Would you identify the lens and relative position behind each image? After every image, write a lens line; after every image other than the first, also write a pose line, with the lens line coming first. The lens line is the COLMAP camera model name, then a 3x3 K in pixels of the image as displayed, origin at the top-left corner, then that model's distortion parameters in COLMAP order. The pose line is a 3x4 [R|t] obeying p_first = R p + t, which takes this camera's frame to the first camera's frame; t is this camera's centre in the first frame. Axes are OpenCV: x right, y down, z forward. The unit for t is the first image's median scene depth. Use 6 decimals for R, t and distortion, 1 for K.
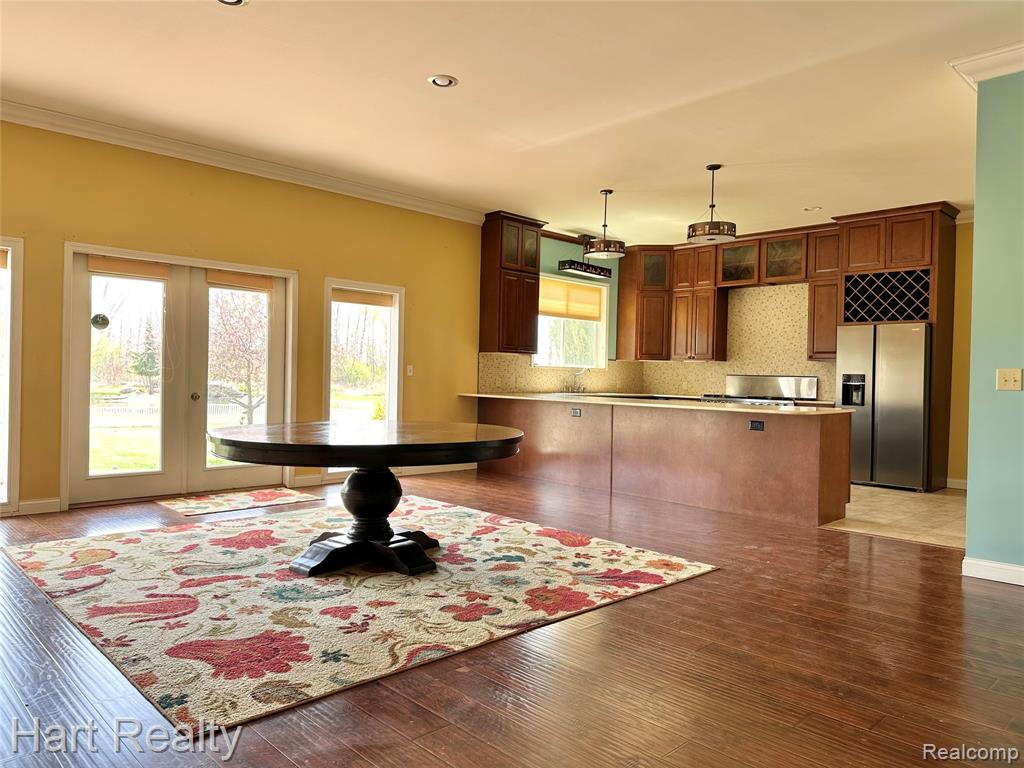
lens RADIAL K [[730.1, 0, 506.7], [0, 730.1, 381.7], [0, 0, 1]] dist [0.124225, -0.212200]
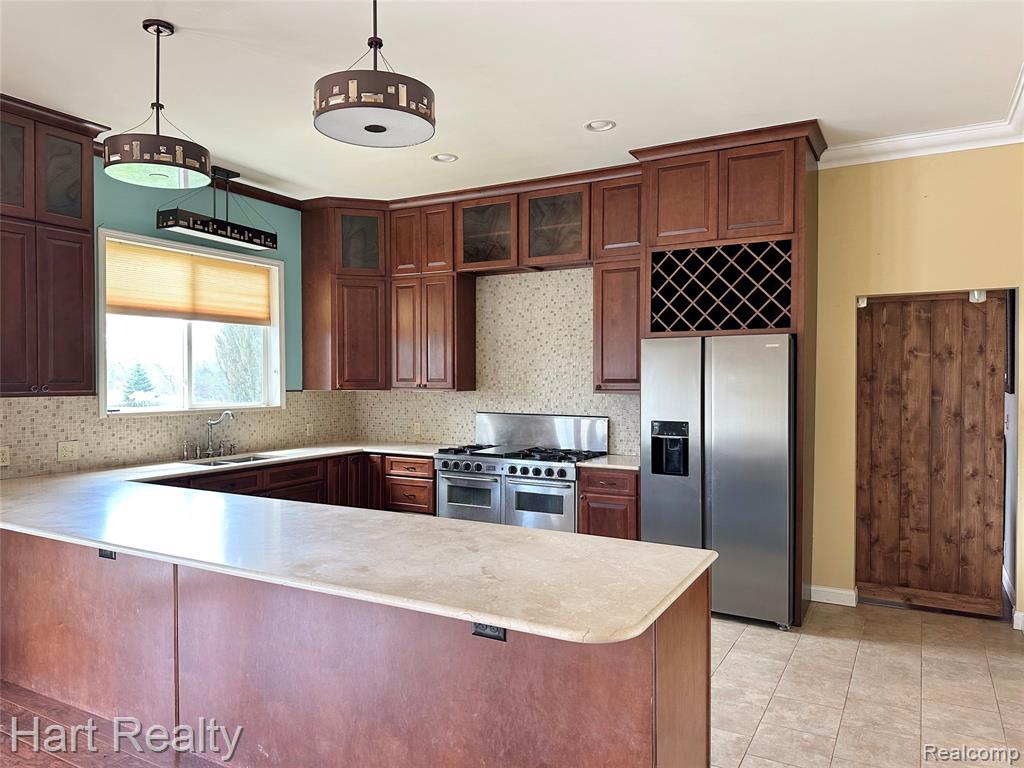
lens RADIAL K [[708.9, 0, 507.3], [0, 708.9, 387.8], [0, 0, 1]] dist [0.117924, -0.180421]
pose [[0.960619, -0.026326, 0.276619, 0.193724], [0.022455, 0.999601, 0.017152, -0.049699], [-0.276960, -0.010265, 0.960827, 0.506145]]
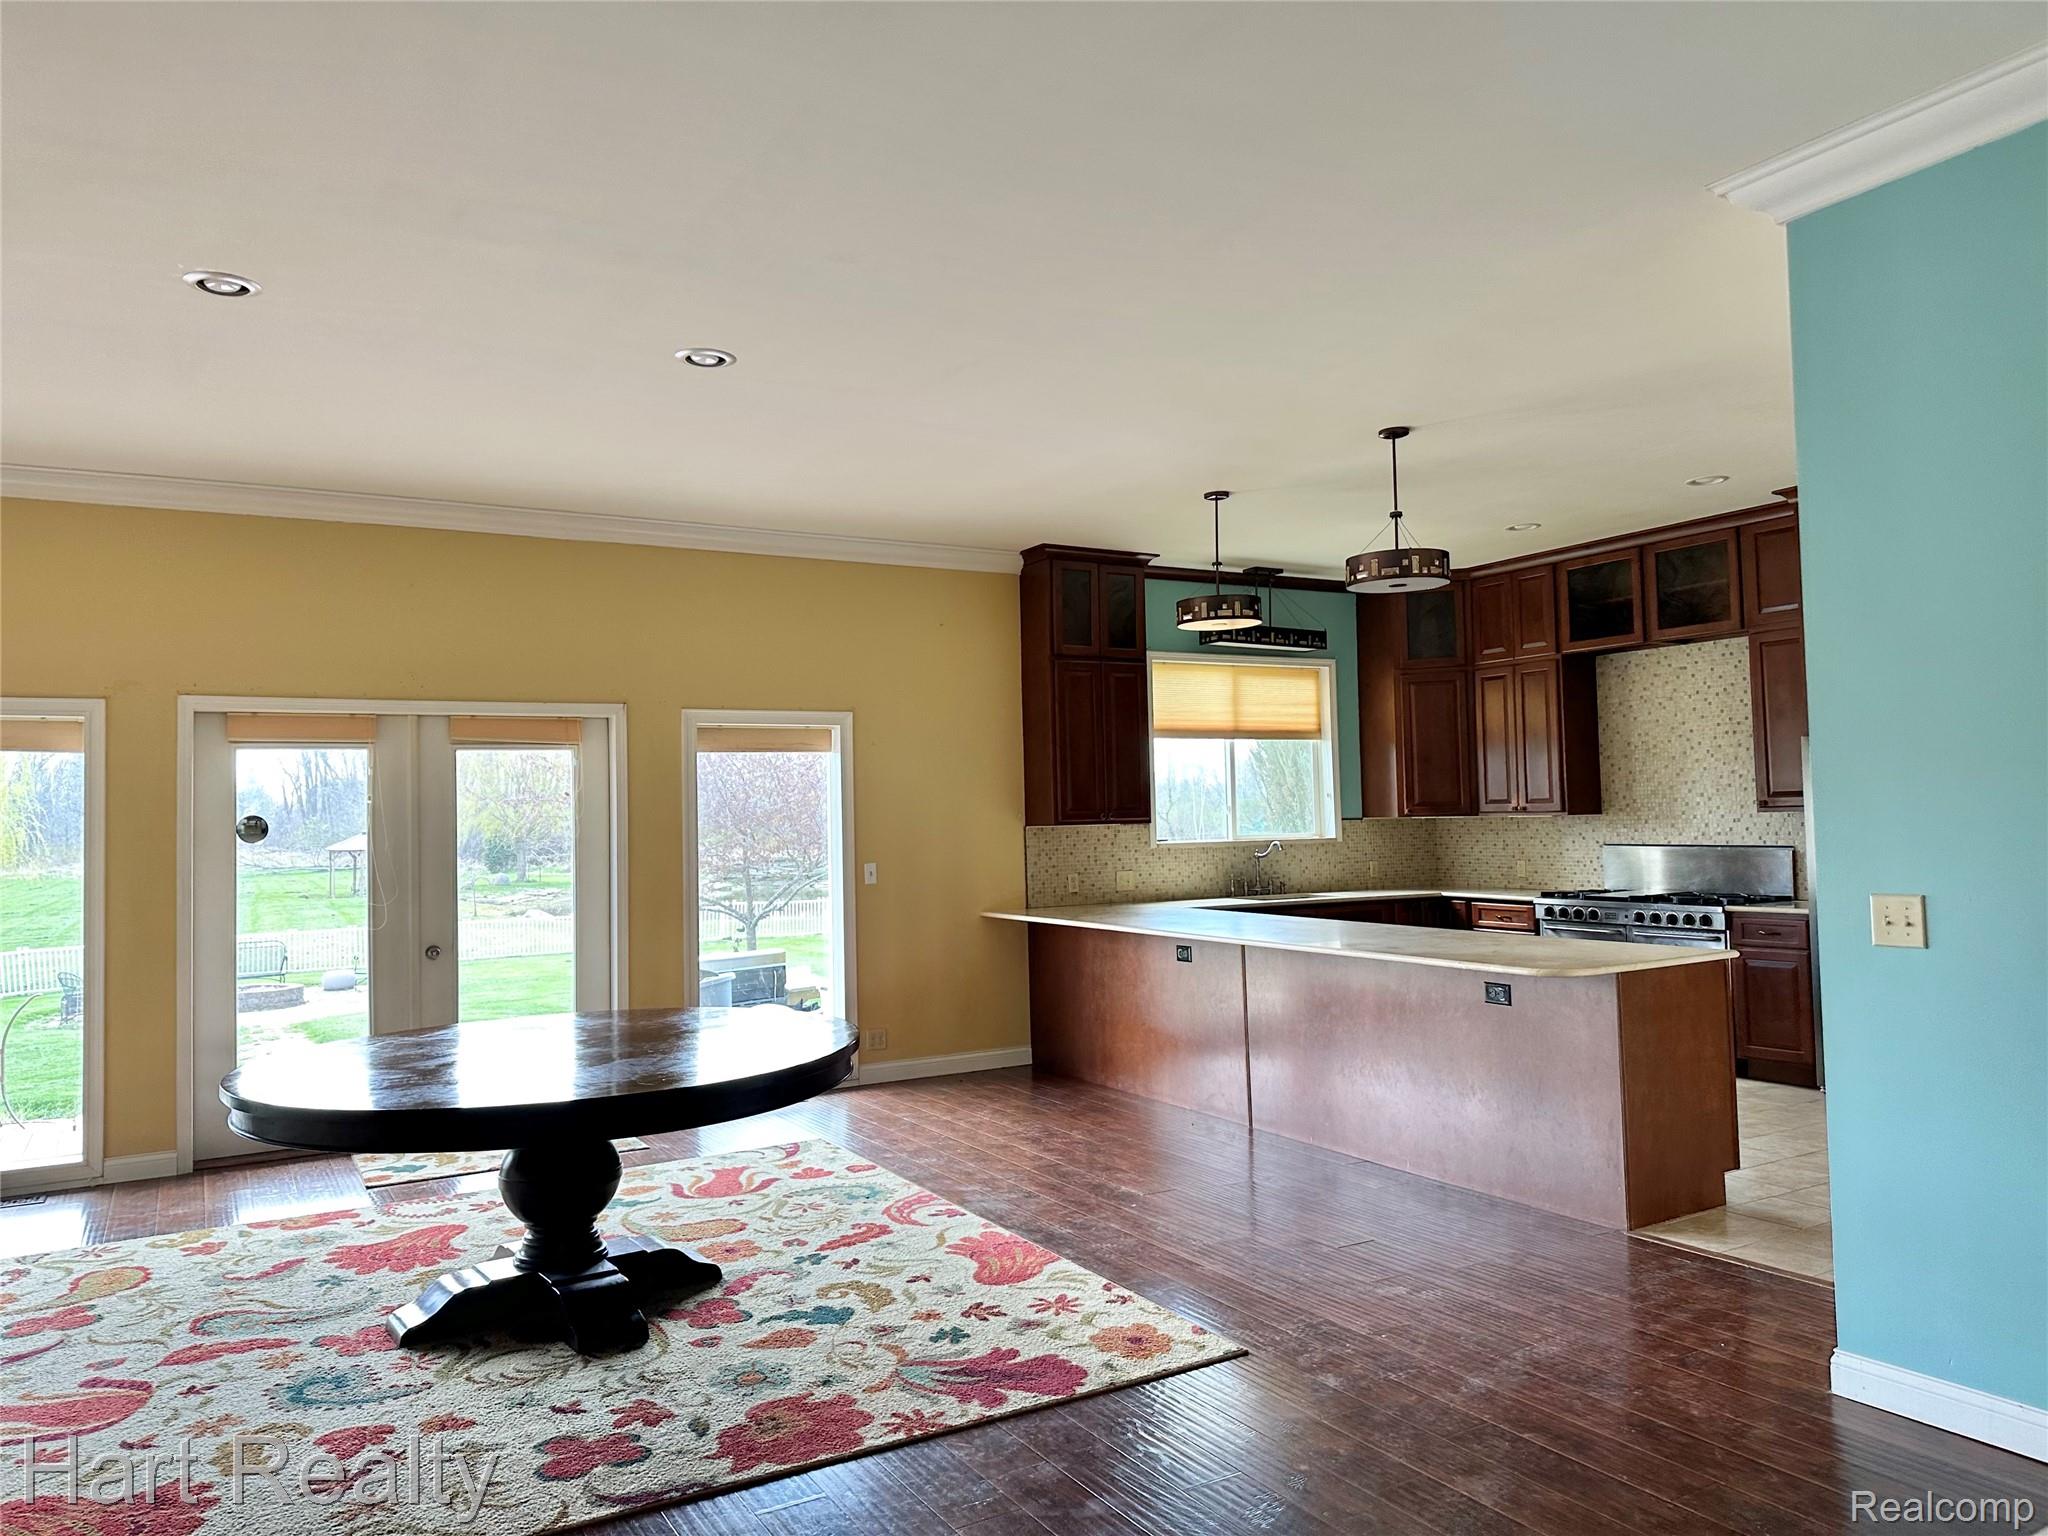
lens RADIAL K [[1461.6, 0, 1017.1], [0, 1461.6, 742.7], [0, 0, 1]] dist [0.074814, -0.080463]
pose [[0.967649, -0.057361, -0.245695, 0.219830], [0.043592, 0.997178, -0.061125, -0.039174], [0.248507, 0.048437, 0.967418, 0.040383]]
